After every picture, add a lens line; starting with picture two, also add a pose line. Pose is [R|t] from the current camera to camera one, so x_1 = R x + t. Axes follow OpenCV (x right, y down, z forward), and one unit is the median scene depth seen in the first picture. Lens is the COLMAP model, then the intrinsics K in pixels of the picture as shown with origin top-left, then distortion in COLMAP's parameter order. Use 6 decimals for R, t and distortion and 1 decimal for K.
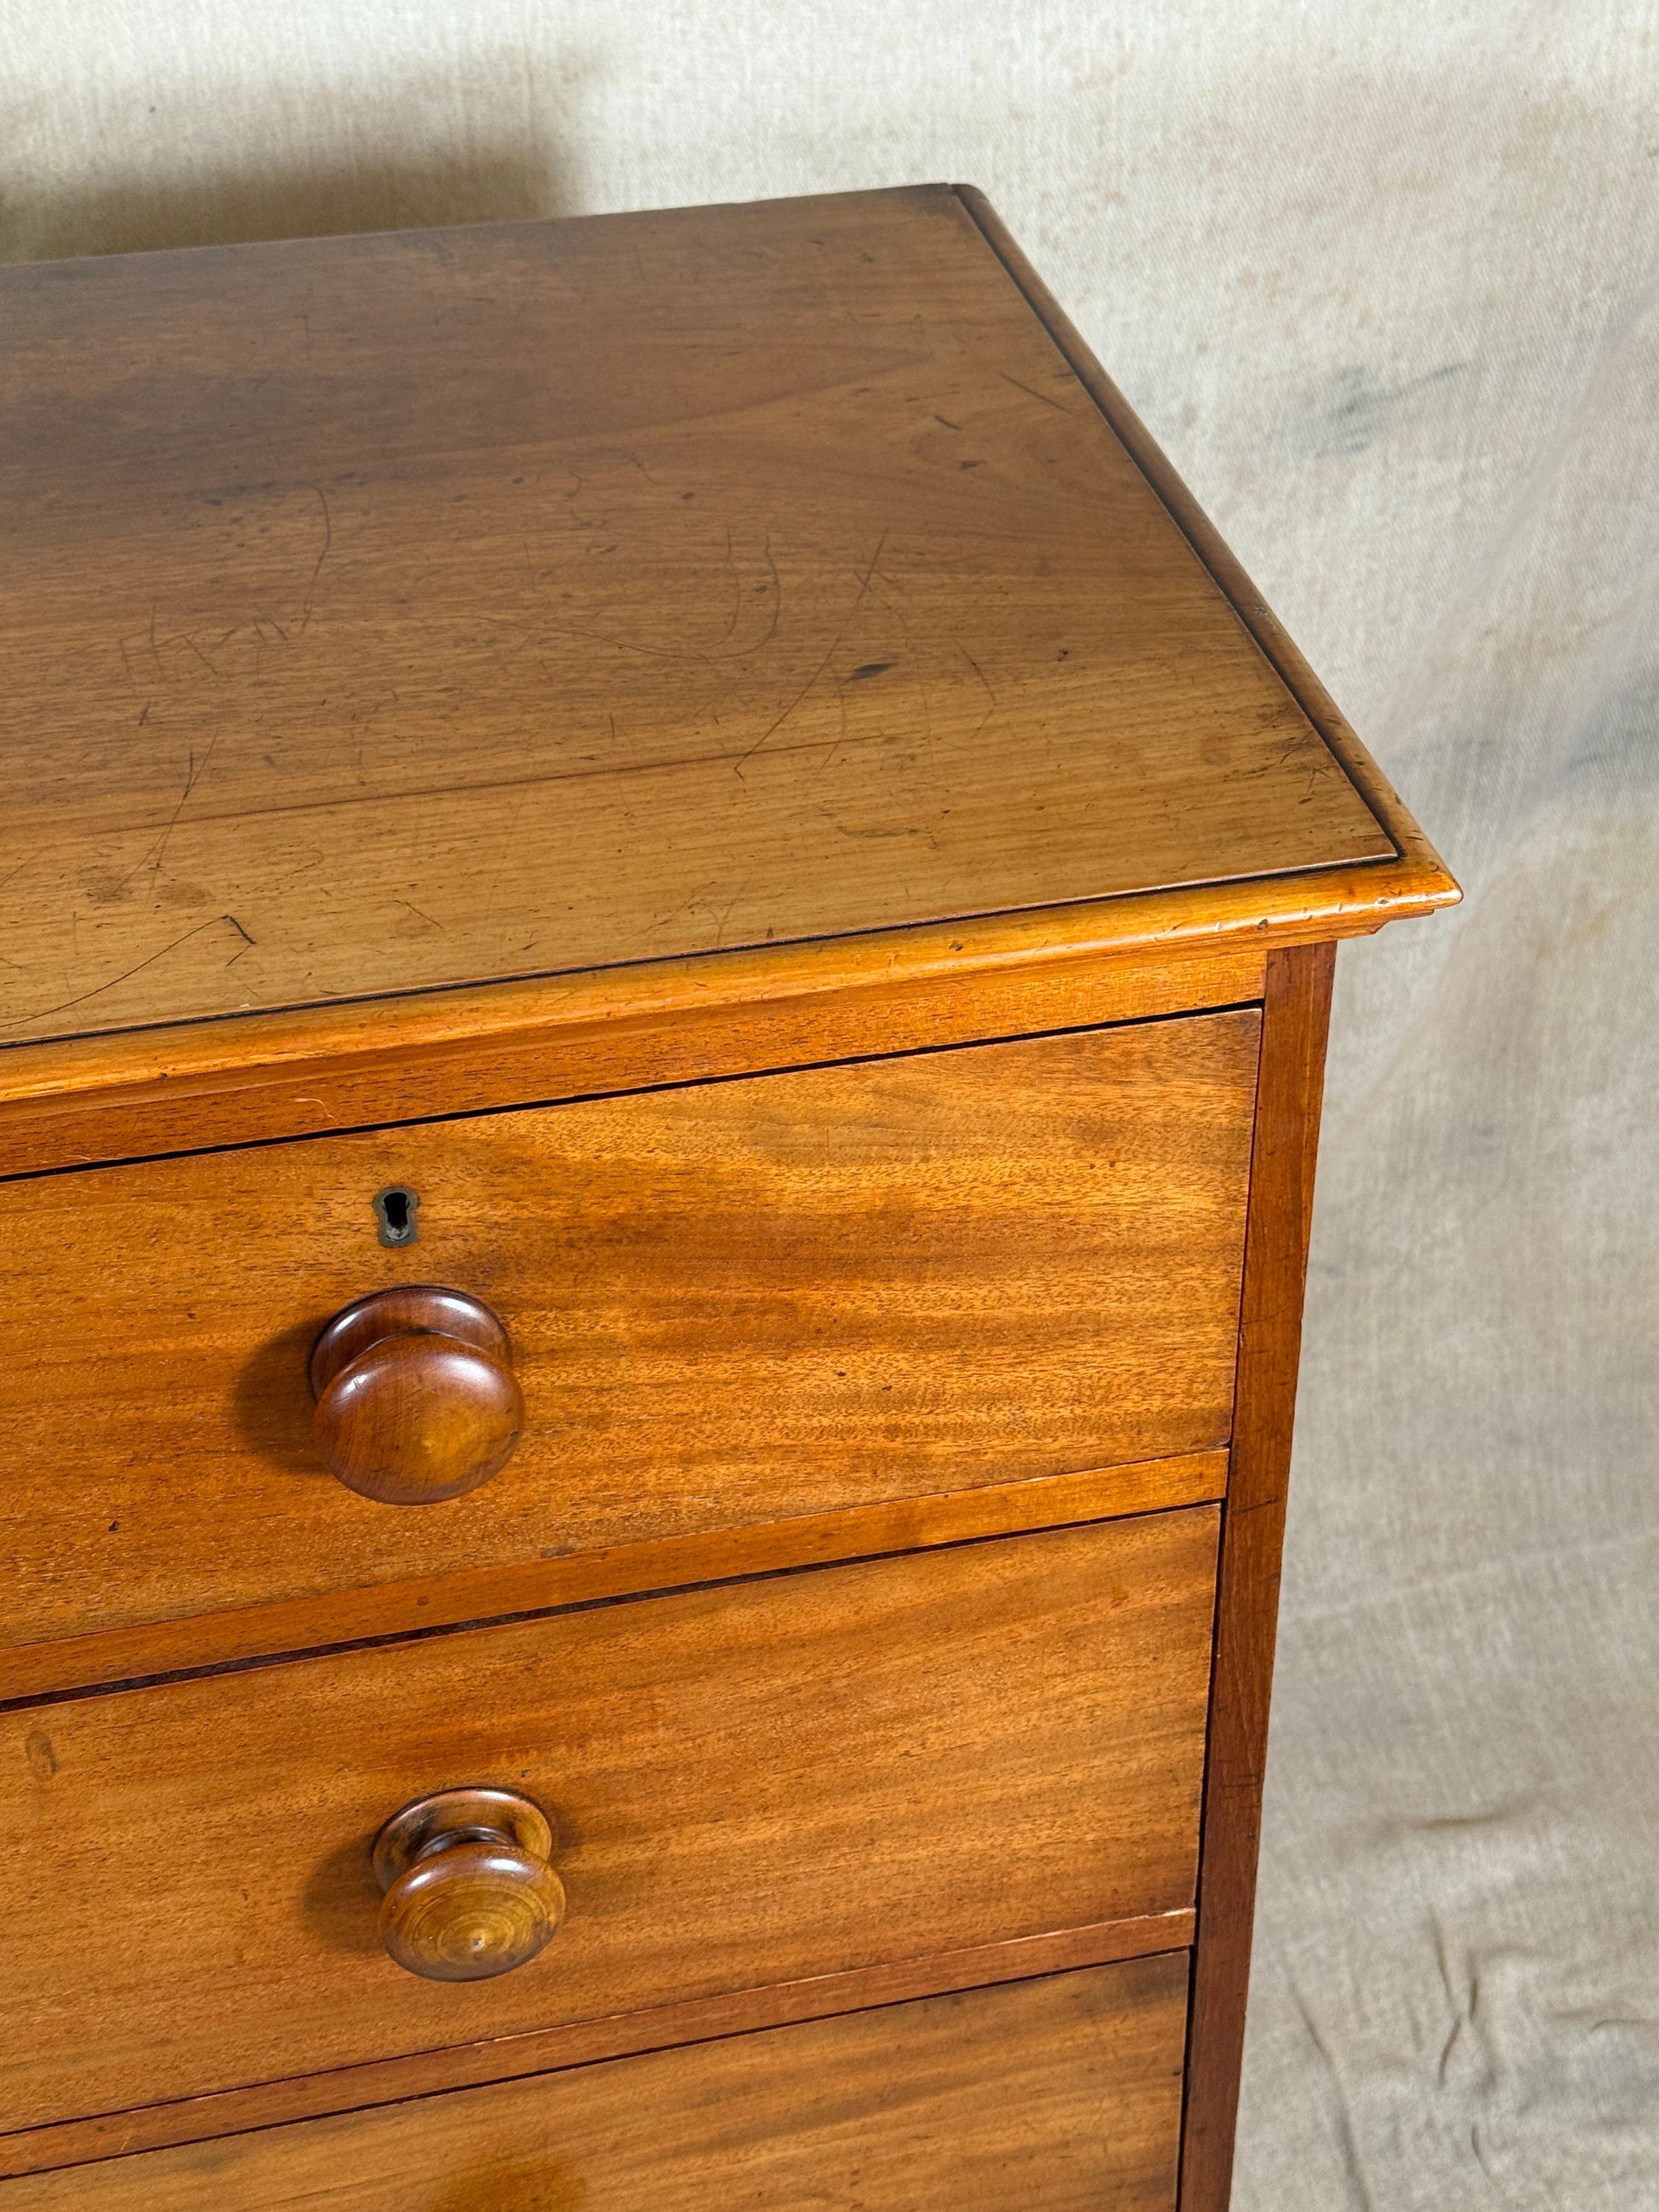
lens RADIAL K [[3198.1, 0, 820.2], [0, 3198.1, 1113.2], [0, 0, 1]] dist [0.160374, -0.272673]
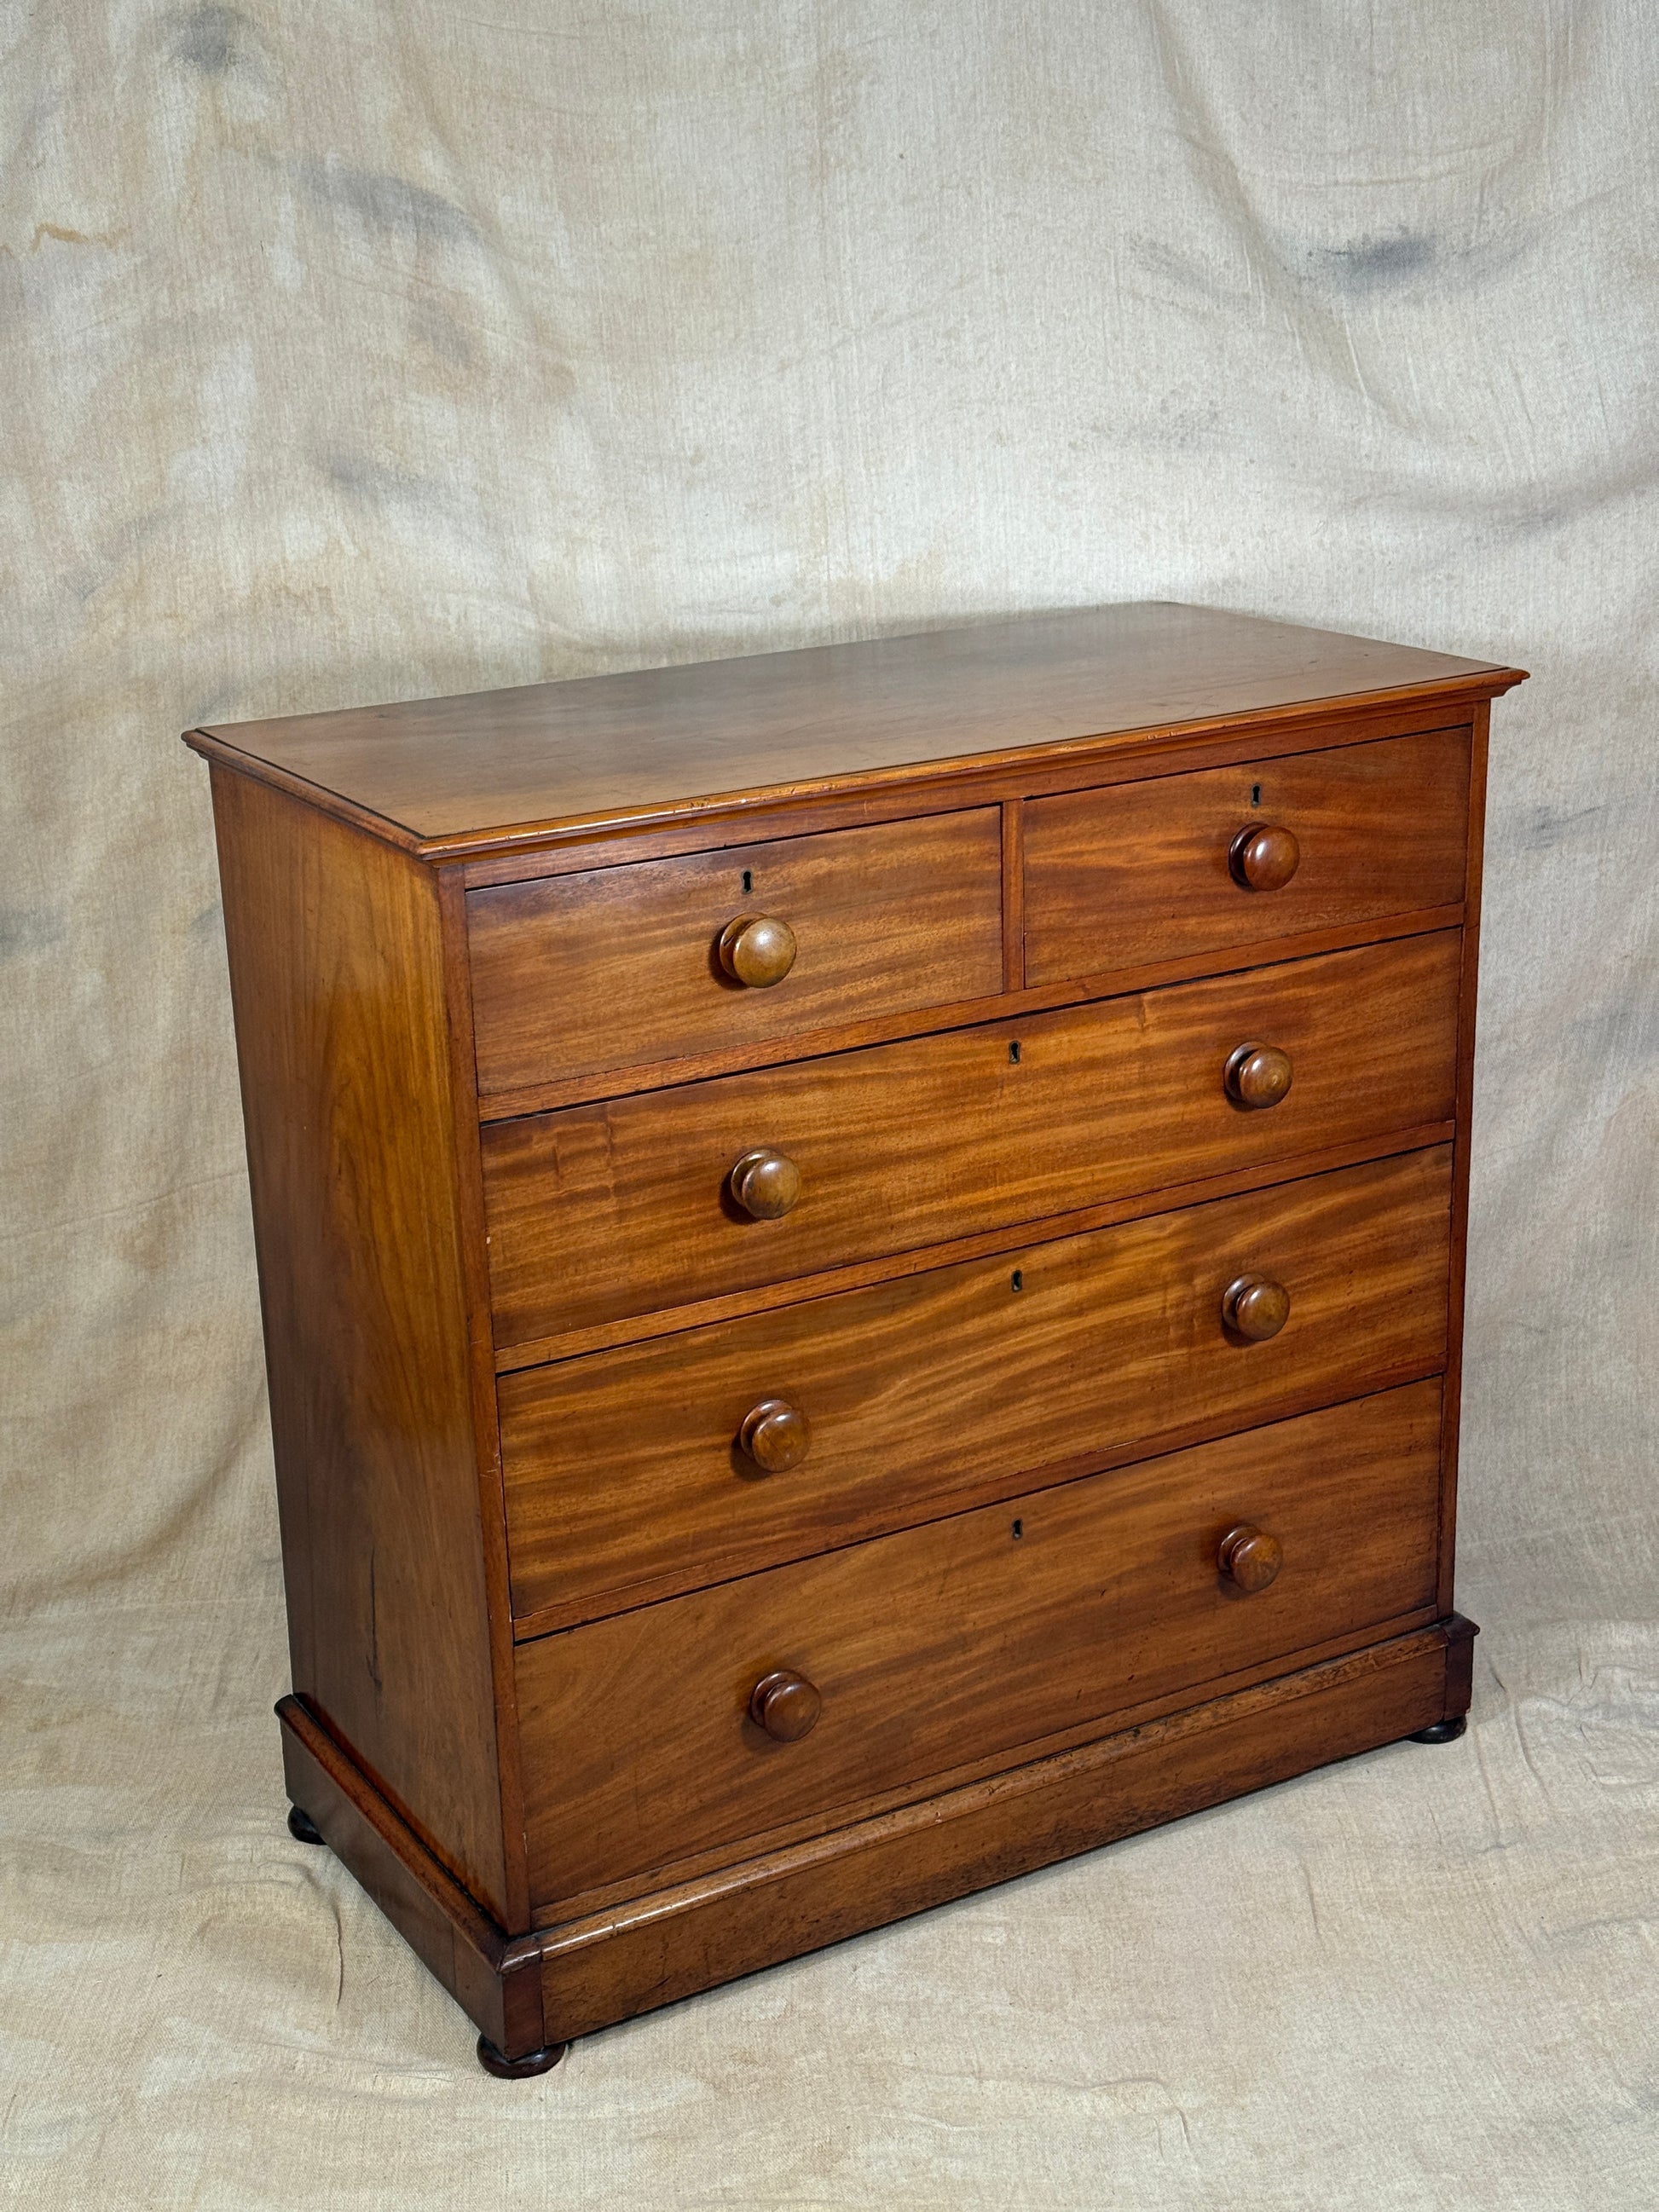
lens RADIAL K [[3002.2, 0, 829.5], [0, 3002.2, 1106.0], [0, 0, 1]] dist [0.200618, -0.519482]
pose [[0.977339, 0.057663, -0.203673, 0.209079], [-0.116884, 0.949207, -0.292137, 0.949194], [0.176483, 0.309323, 0.934437, -1.379910]]
